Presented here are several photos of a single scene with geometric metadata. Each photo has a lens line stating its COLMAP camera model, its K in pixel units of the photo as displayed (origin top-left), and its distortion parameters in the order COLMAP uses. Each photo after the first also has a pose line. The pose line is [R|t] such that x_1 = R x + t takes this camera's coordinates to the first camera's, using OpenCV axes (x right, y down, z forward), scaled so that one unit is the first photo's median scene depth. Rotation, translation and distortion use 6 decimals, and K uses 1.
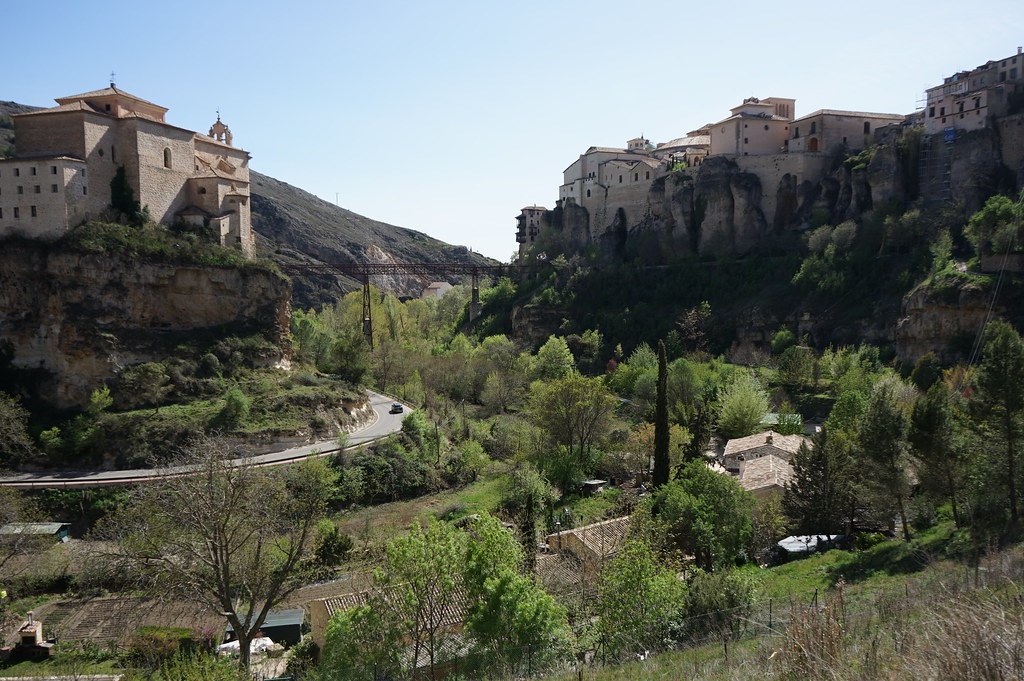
lens RADIAL K [[827.8, 0, 508.3], [0, 827.8, 339.0], [0, 0, 1]] dist [0.004529, 0.013277]
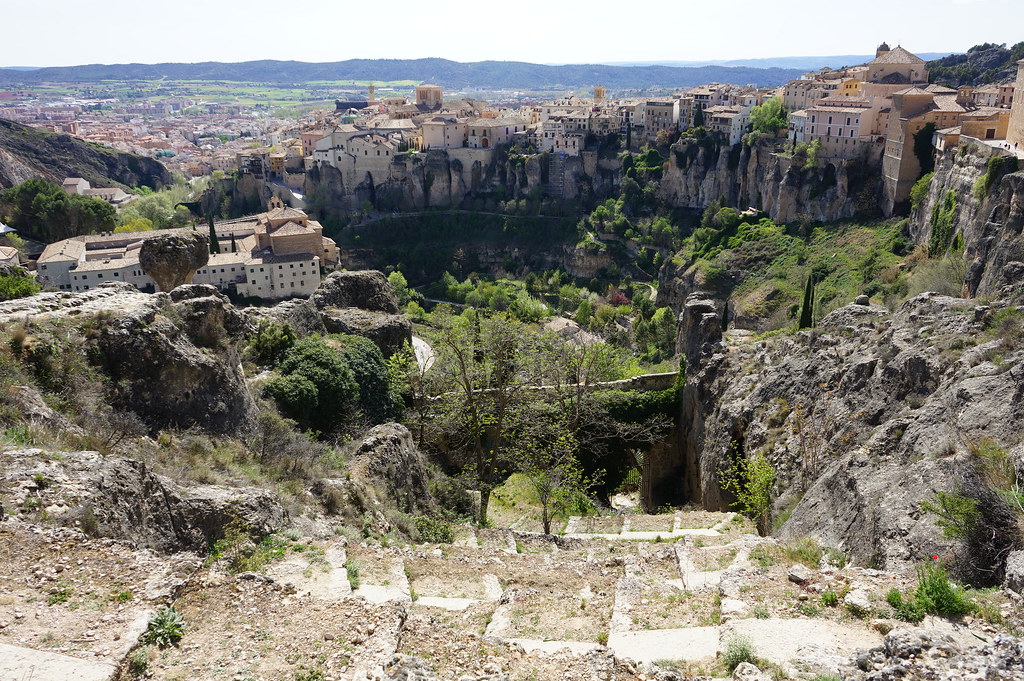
lens RADIAL K [[827.8, 0, 511.0], [0, 827.8, 336.7], [0, 0, 1]] dist [0.004529, 0.013277]
pose [[0.792430, -0.193469, 0.578467, -0.733289], [0.051790, 0.966281, 0.252228, -0.277470], [-0.607760, -0.169914, 0.775730, -0.535507]]
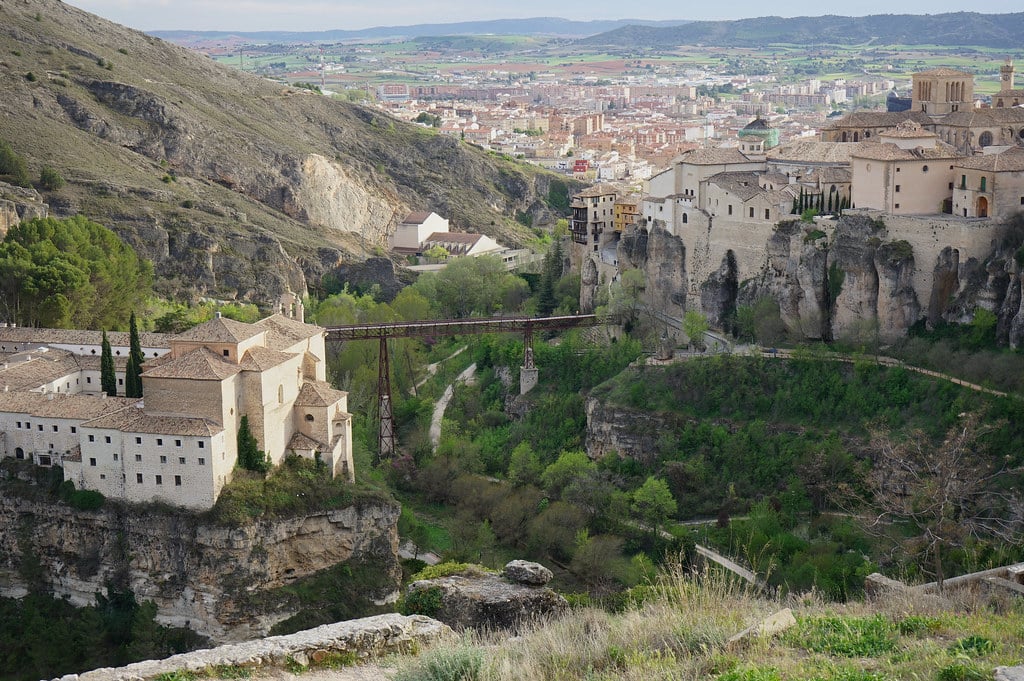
lens RADIAL K [[1599.0, 0, 512.5], [0, 1599.0, 337.8], [0, 0, 1]] dist [0.010043, 0.000000]
pose [[0.999721, -0.004113, 0.023258, -0.105811], [0.001326, 0.992941, 0.118600, -0.290045], [-0.023582, -0.118536, 0.992670, -0.487520]]
